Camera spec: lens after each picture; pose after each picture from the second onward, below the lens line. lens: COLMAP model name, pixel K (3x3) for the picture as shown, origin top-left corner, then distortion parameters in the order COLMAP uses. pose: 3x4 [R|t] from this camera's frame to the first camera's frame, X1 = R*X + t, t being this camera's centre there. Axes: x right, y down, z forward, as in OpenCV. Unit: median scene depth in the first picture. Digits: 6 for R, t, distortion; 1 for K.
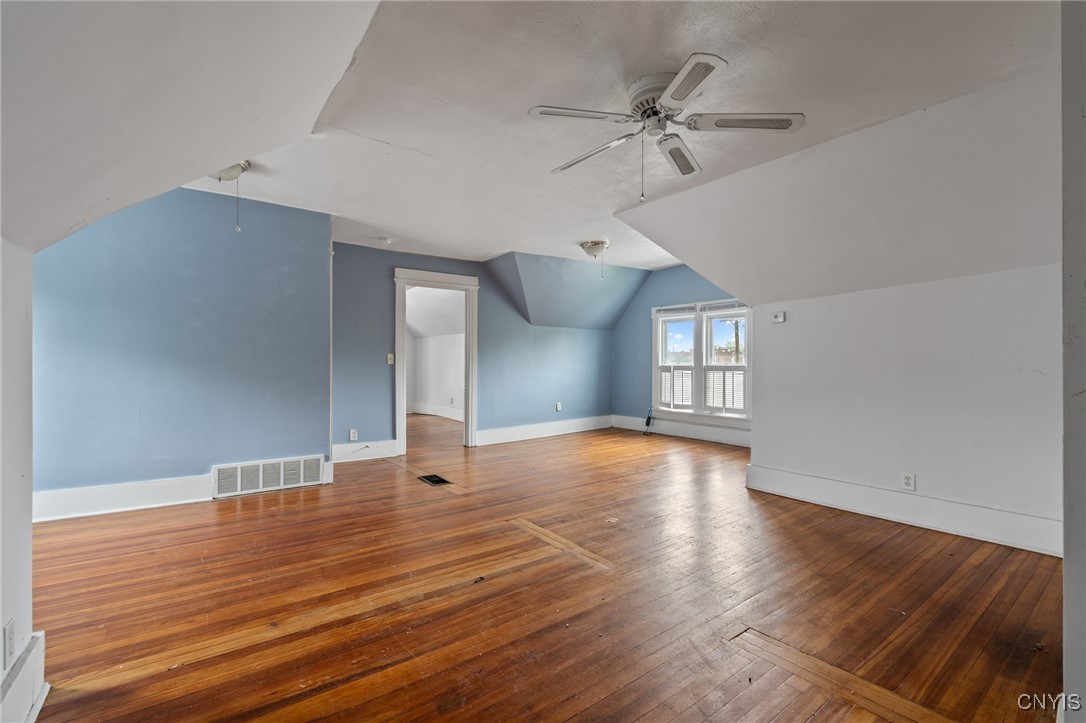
lens RADIAL K [[474.4, 0, 544.8], [0, 474.4, 362.1], [0, 0, 1]] dist [-0.005100, 0.000535]
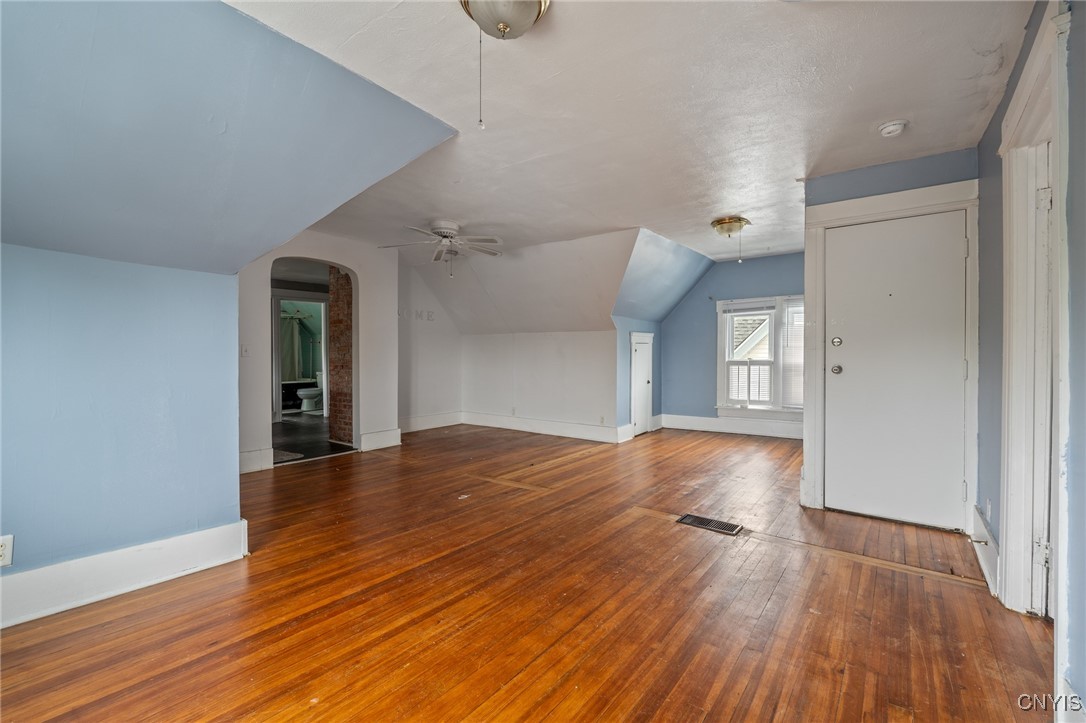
lens RADIAL K [[474.4, 0, 544.8], [0, 474.4, 362.1], [0, 0, 1]] dist [-0.005100, 0.000535]
pose [[-0.959586, 0.002229, -0.281408, 0.269236], [-0.000488, 0.999954, 0.009585, -0.002330], [0.281416, 0.009335, -0.959540, 2.094016]]
